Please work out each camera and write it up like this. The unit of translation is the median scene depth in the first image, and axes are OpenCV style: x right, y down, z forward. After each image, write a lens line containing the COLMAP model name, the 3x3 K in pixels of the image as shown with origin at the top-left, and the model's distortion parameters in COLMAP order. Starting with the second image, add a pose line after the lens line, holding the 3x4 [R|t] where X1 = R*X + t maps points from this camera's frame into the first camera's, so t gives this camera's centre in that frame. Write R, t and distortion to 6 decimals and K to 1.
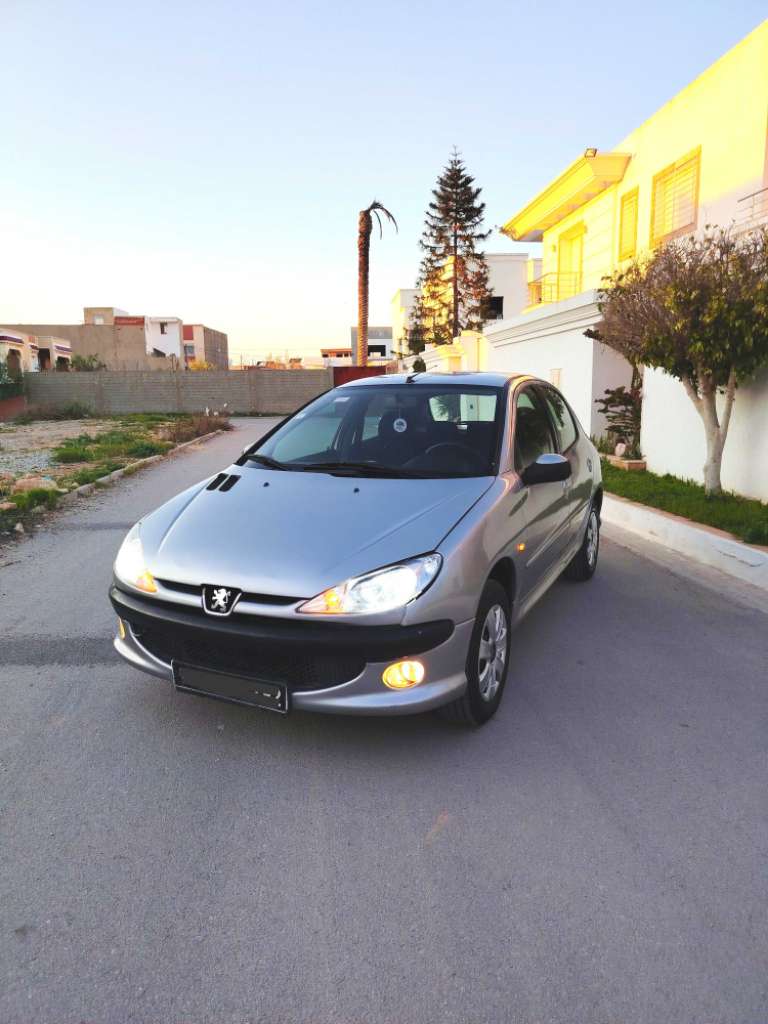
lens RADIAL K [[715.6, 0, 384.0], [0, 715.6, 512.0], [0, 0, 1]] dist [0.060267, -0.082820]
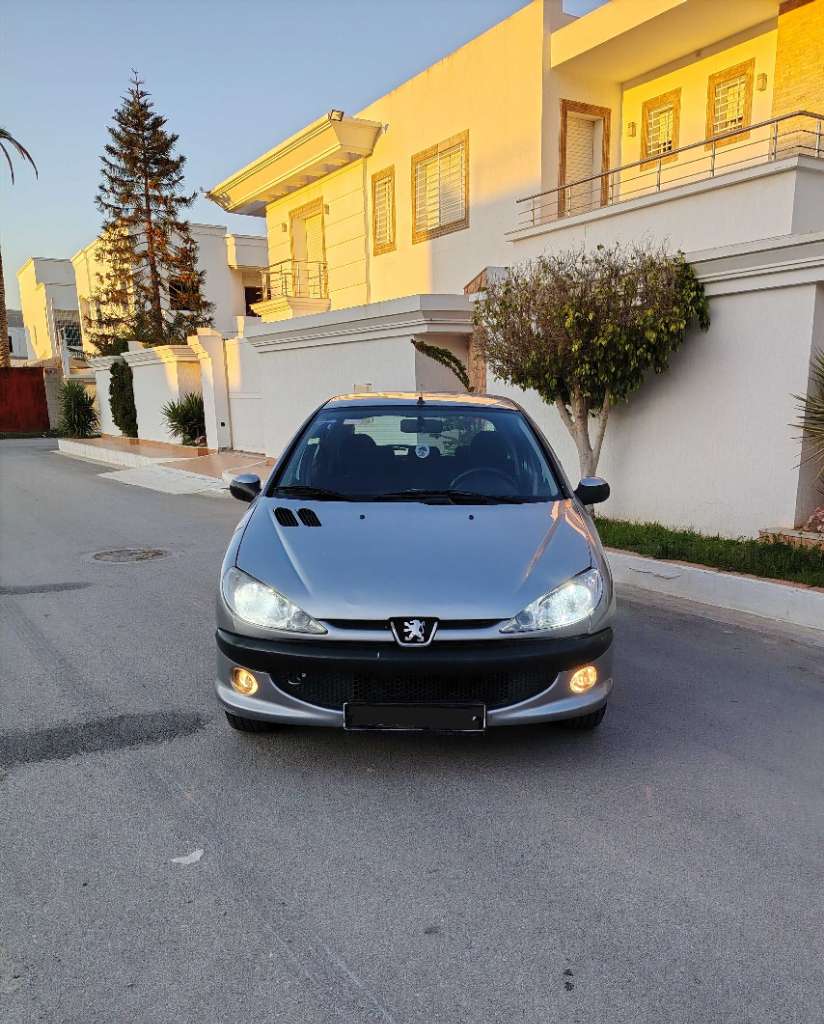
lens RADIAL K [[893.3, 0, 474.7], [0, 893.3, 626.7], [0, 0, 1]] dist [0.062642, -0.067519]
pose [[0.887454, -0.101450, 0.449593, -0.097010], [0.068353, 0.993657, 0.089295, 0.001663], [-0.455800, -0.048514, 0.888759, -0.018099]]
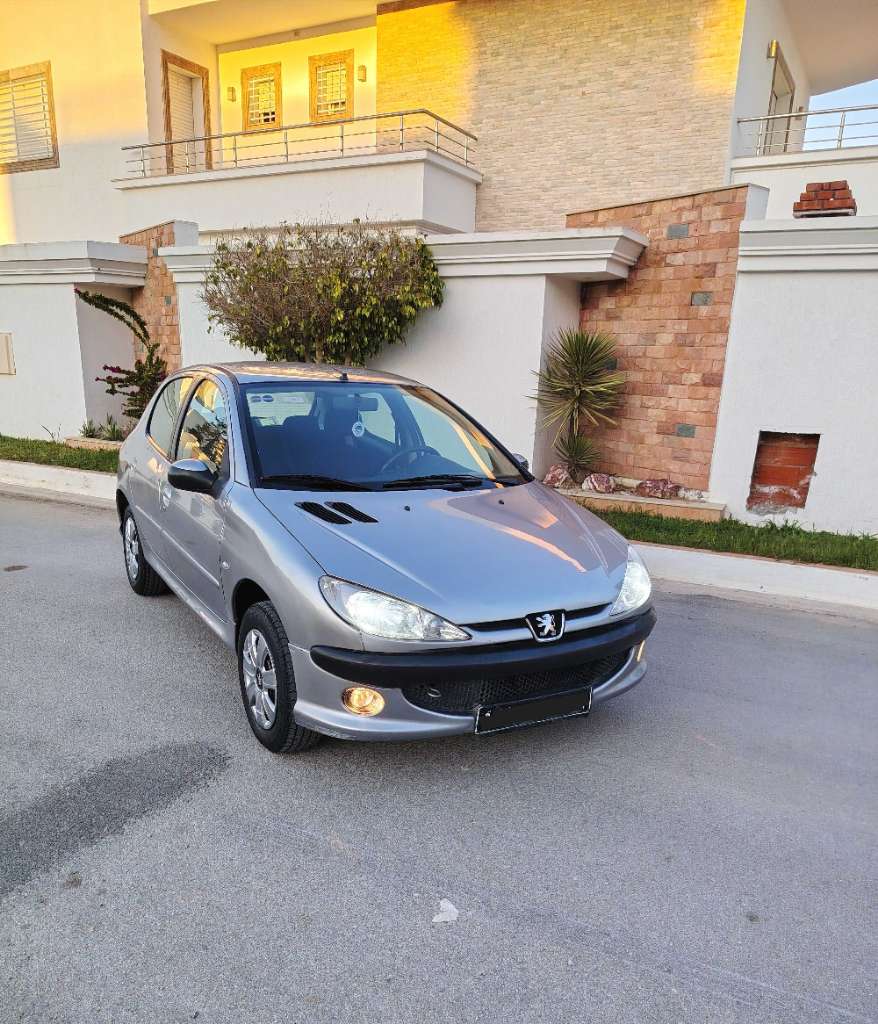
lens RADIAL K [[816.0, 0, 436.0], [0, 816.0, 594.7], [0, 0, 1]] dist [0.044174, -0.037772]
pose [[0.561957, -0.198765, 0.802930, -0.164692], [0.102599, 0.979953, 0.170780, -0.017113], [-0.820779, -0.013591, 0.571085, 0.066917]]
